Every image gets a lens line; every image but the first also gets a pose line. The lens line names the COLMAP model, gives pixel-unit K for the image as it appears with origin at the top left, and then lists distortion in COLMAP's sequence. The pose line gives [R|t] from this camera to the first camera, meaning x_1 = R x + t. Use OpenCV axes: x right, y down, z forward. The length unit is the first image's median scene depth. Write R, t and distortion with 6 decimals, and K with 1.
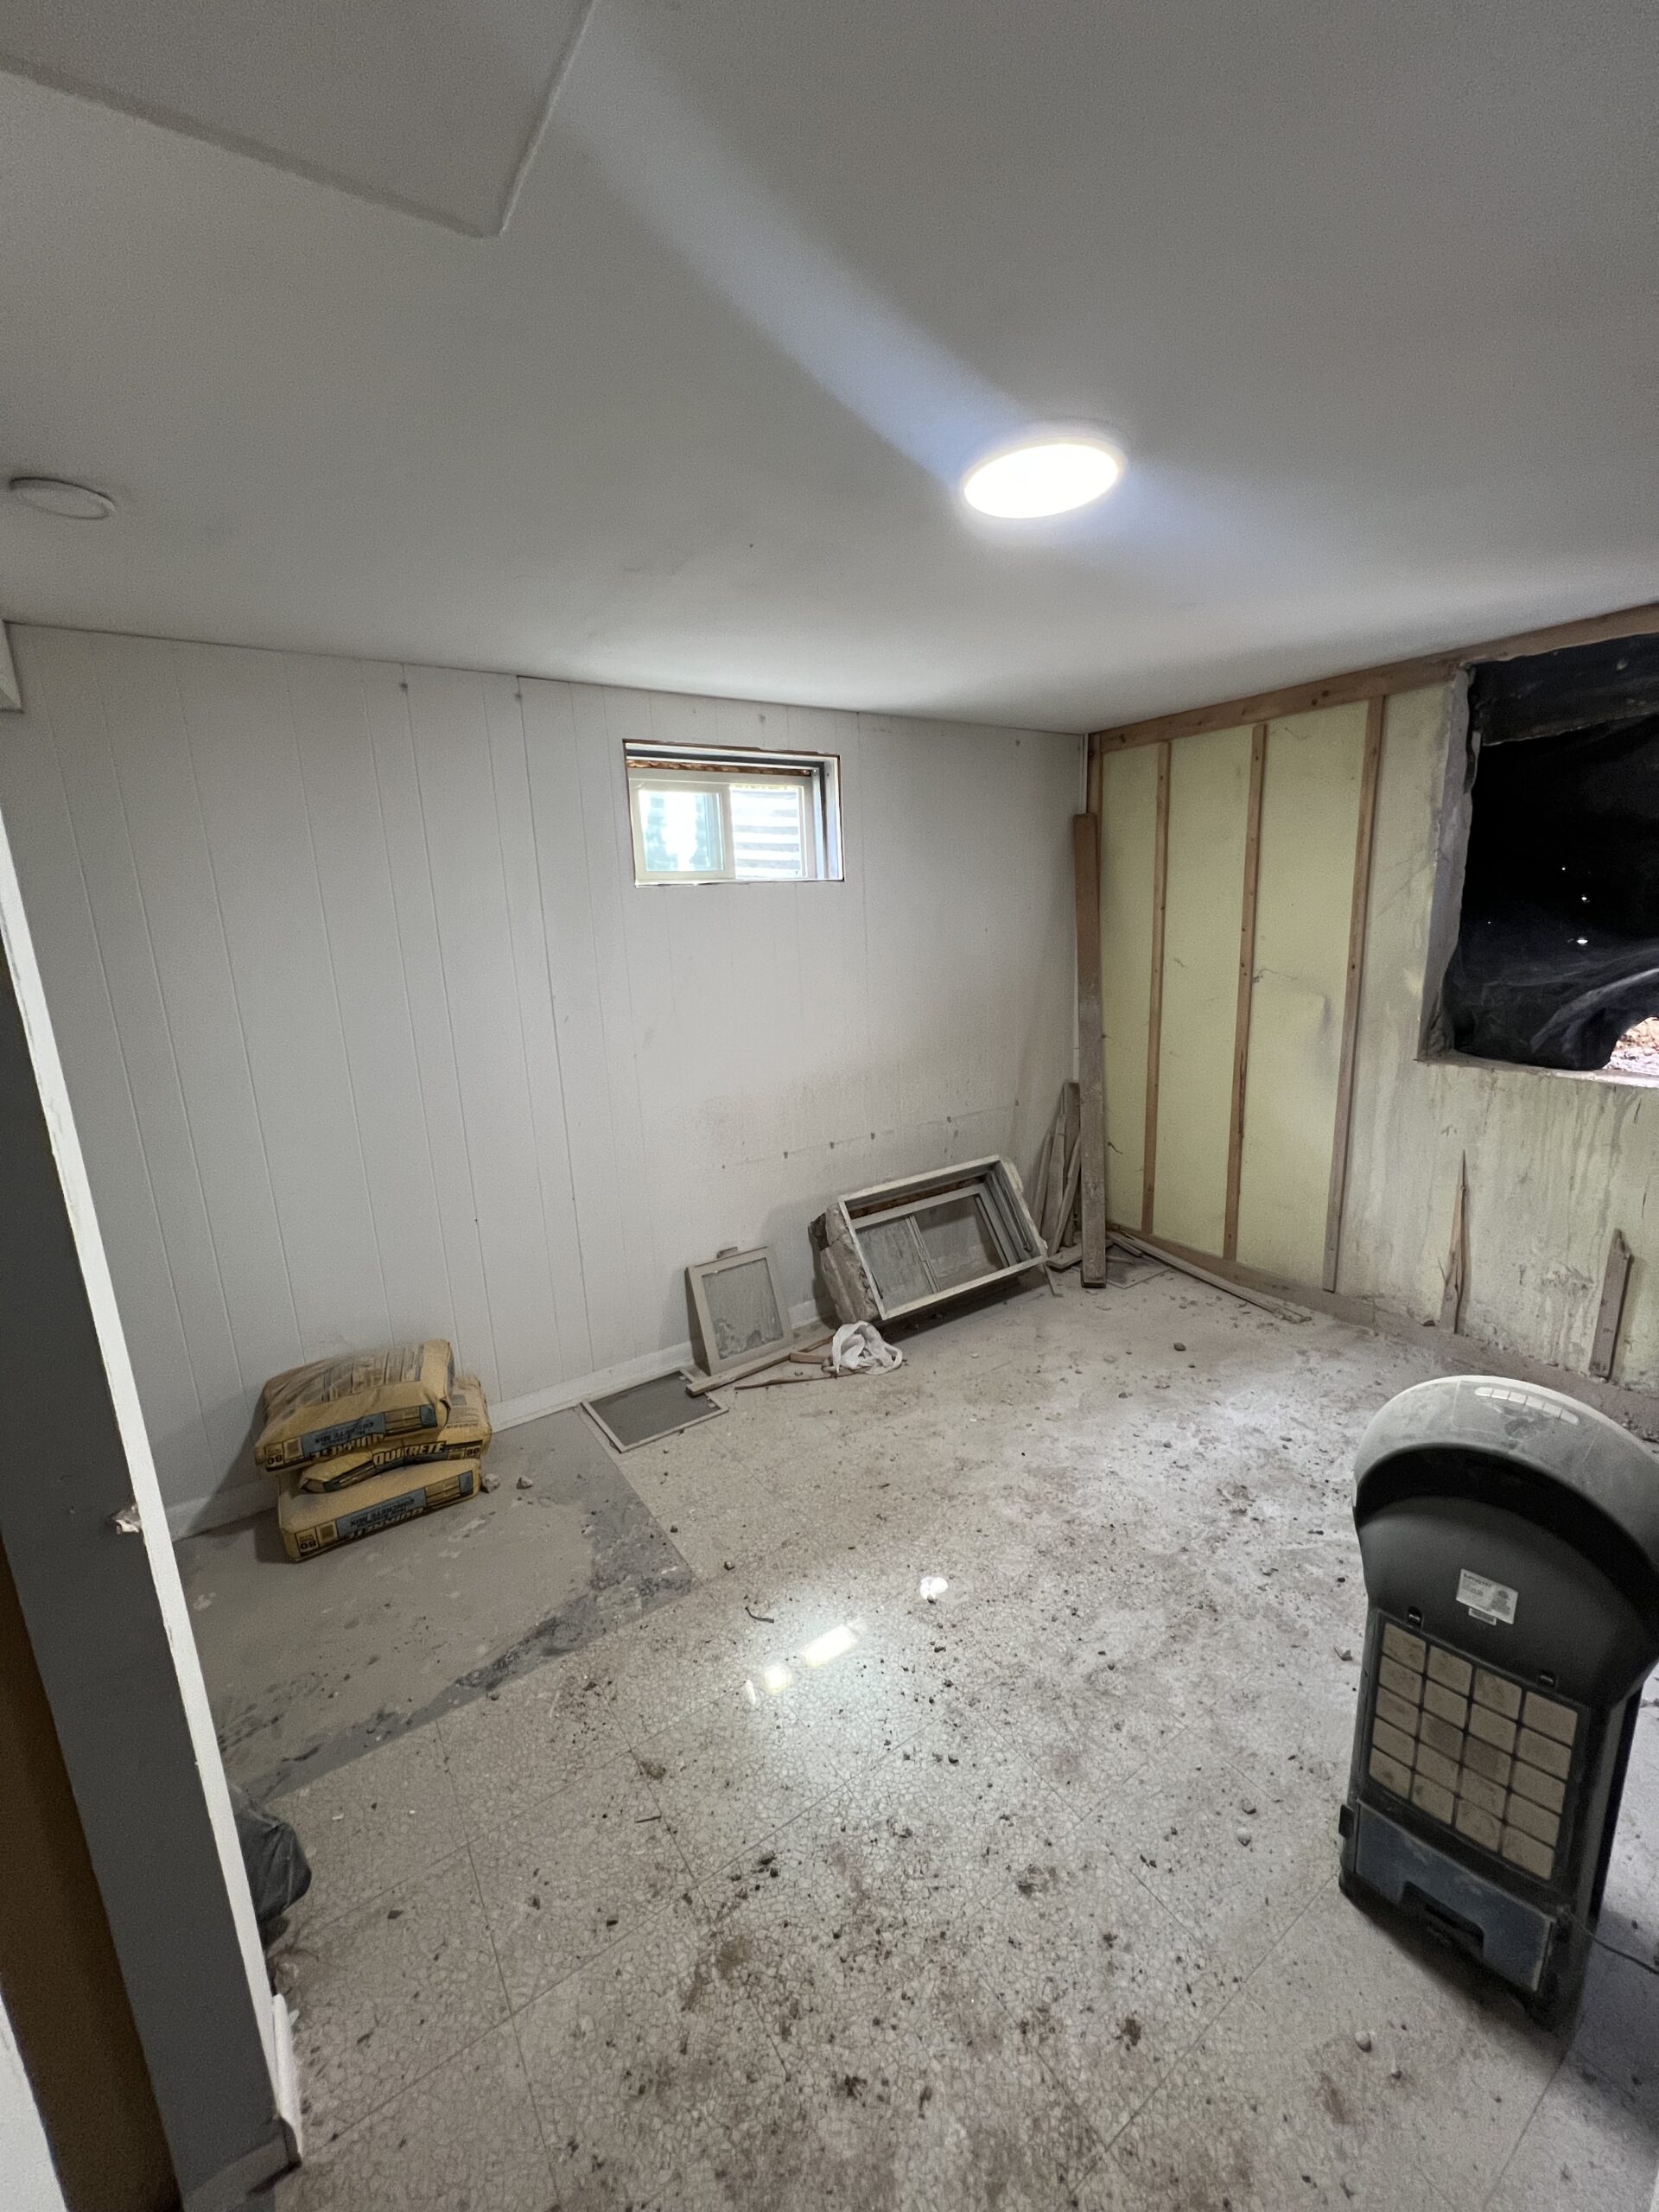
lens RADIAL K [[885.6, 0, 840.3], [0, 885.6, 1102.9], [0, 0, 1]] dist [-0.001769, -0.000259]
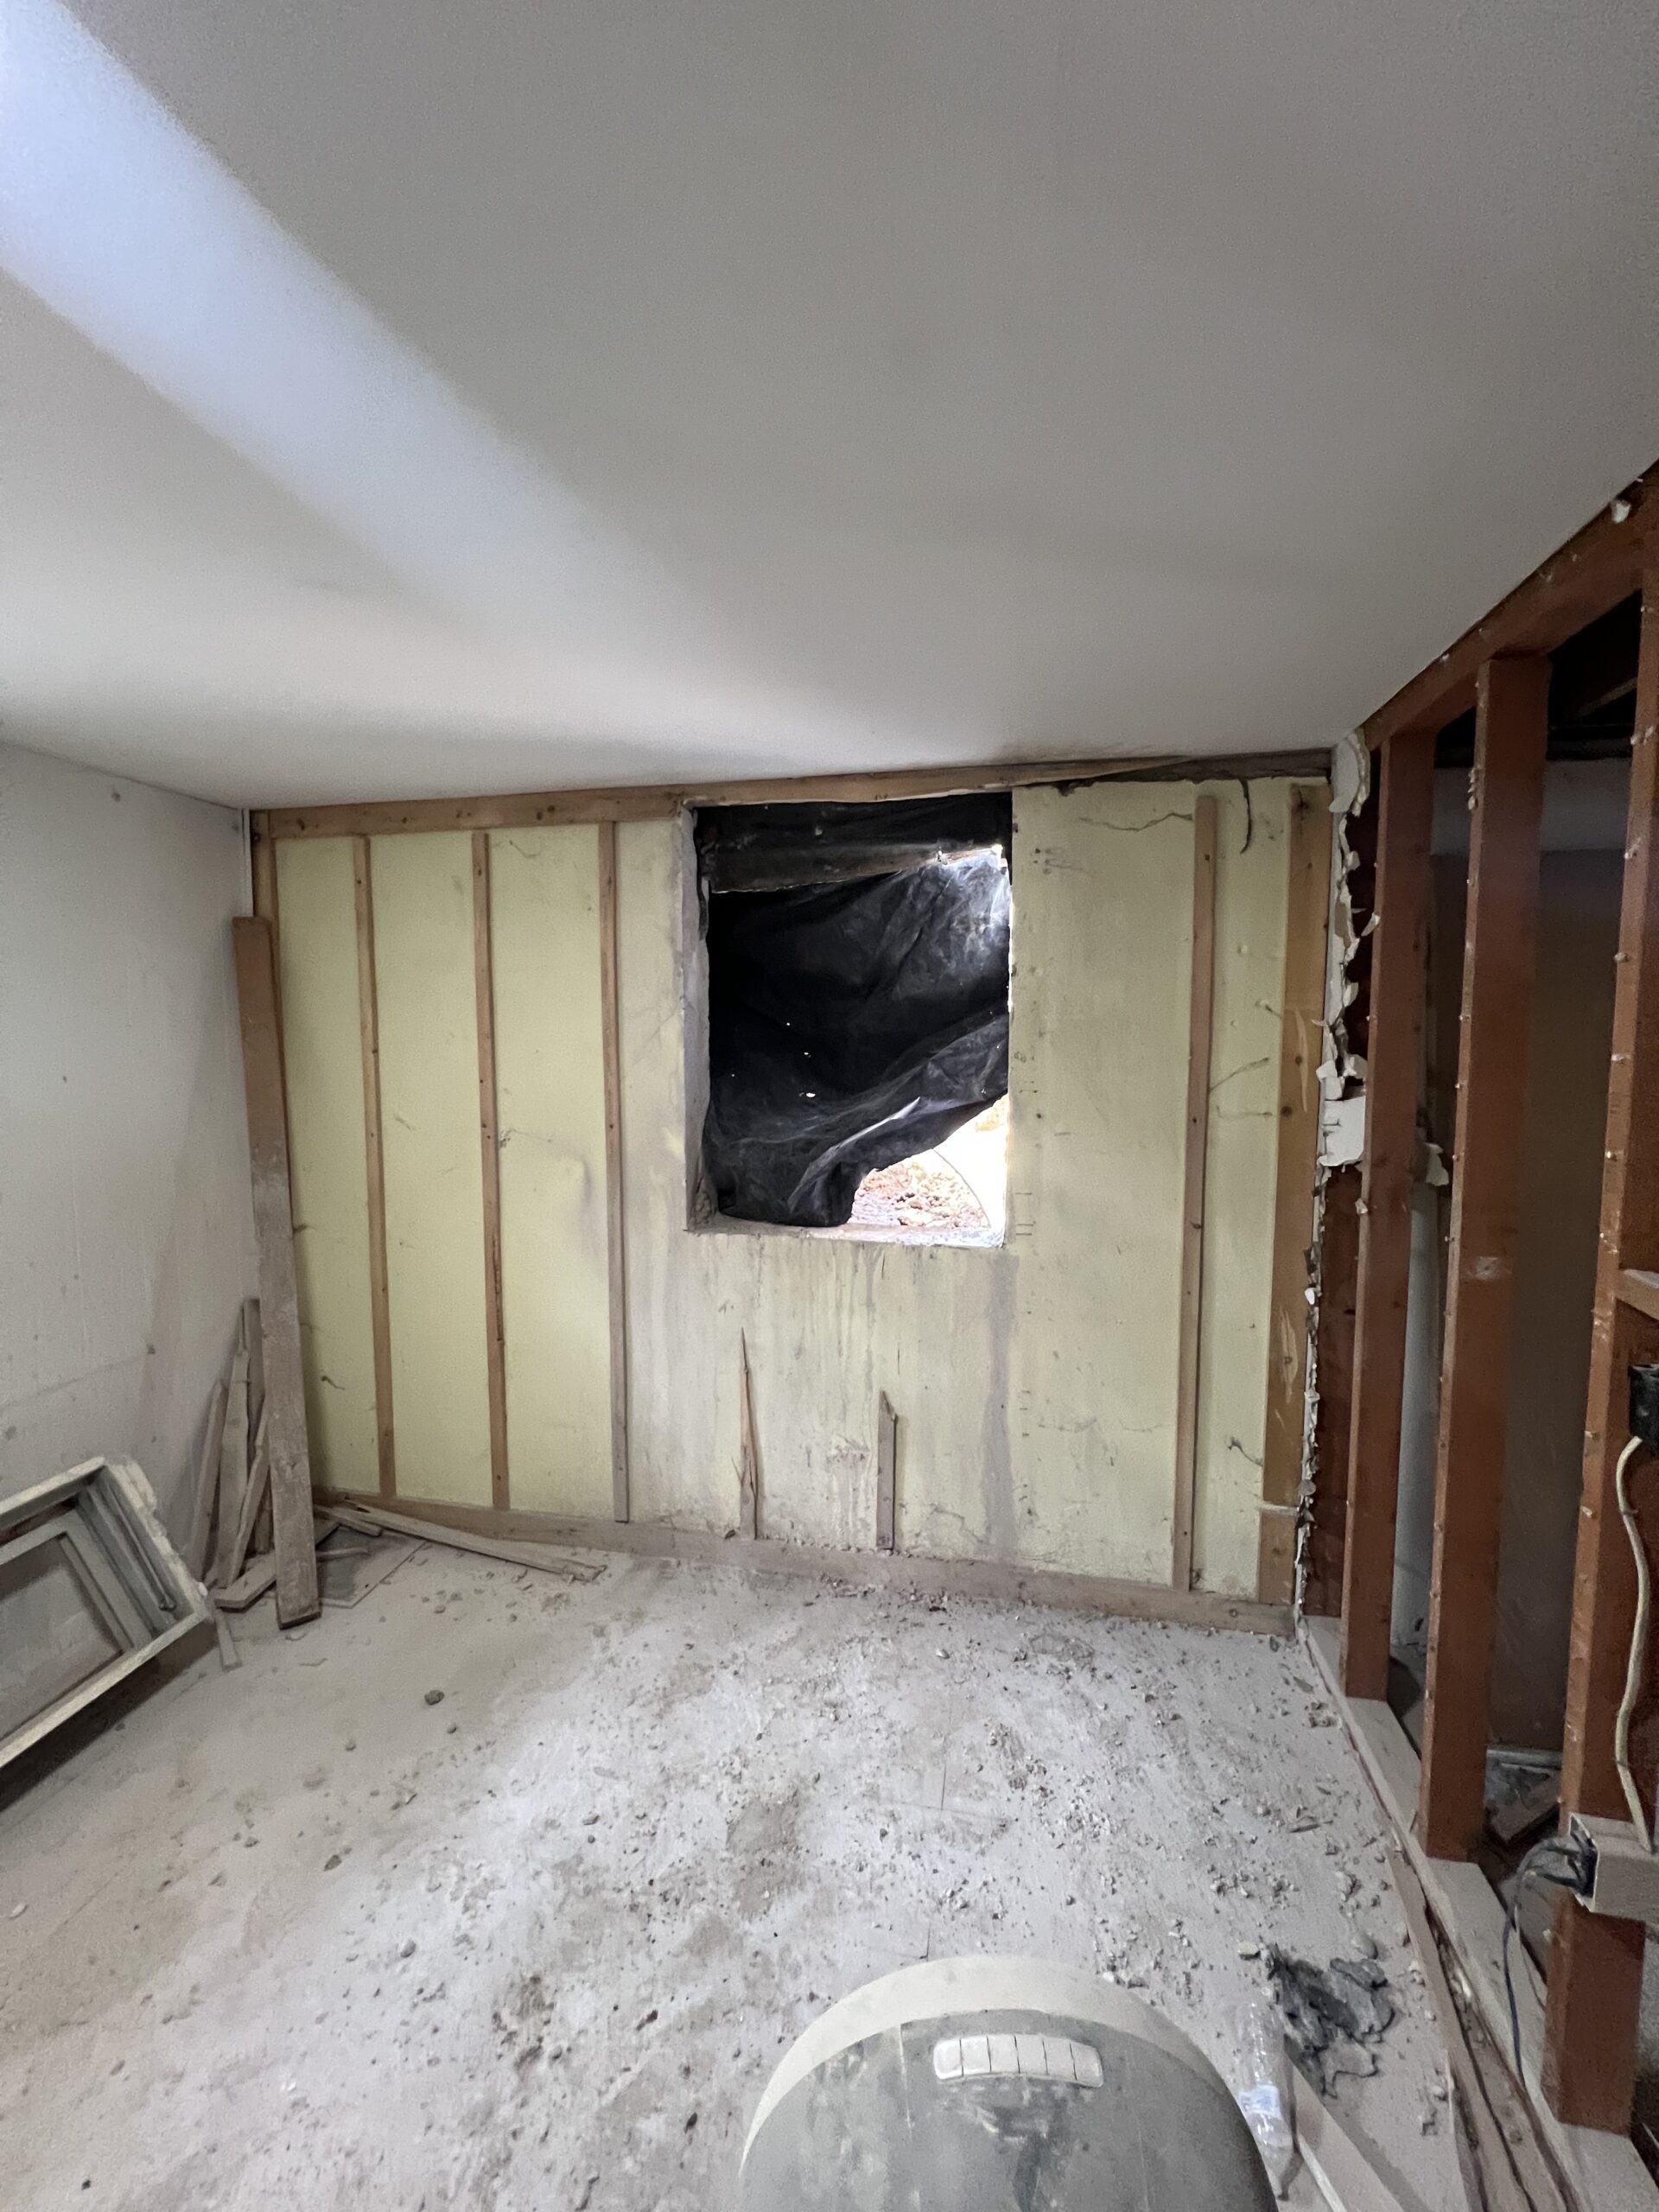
lens RADIAL K [[885.2, 0, 829.5], [0, 885.2, 1106.0], [0, 0, 1]] dist [0.000547, 0.000387]
pose [[0.720347, -0.016743, 0.693412, 0.145307], [0.121209, 0.987365, -0.102077, -0.061595], [-0.682941, 0.157579, 0.713274, 0.253887]]
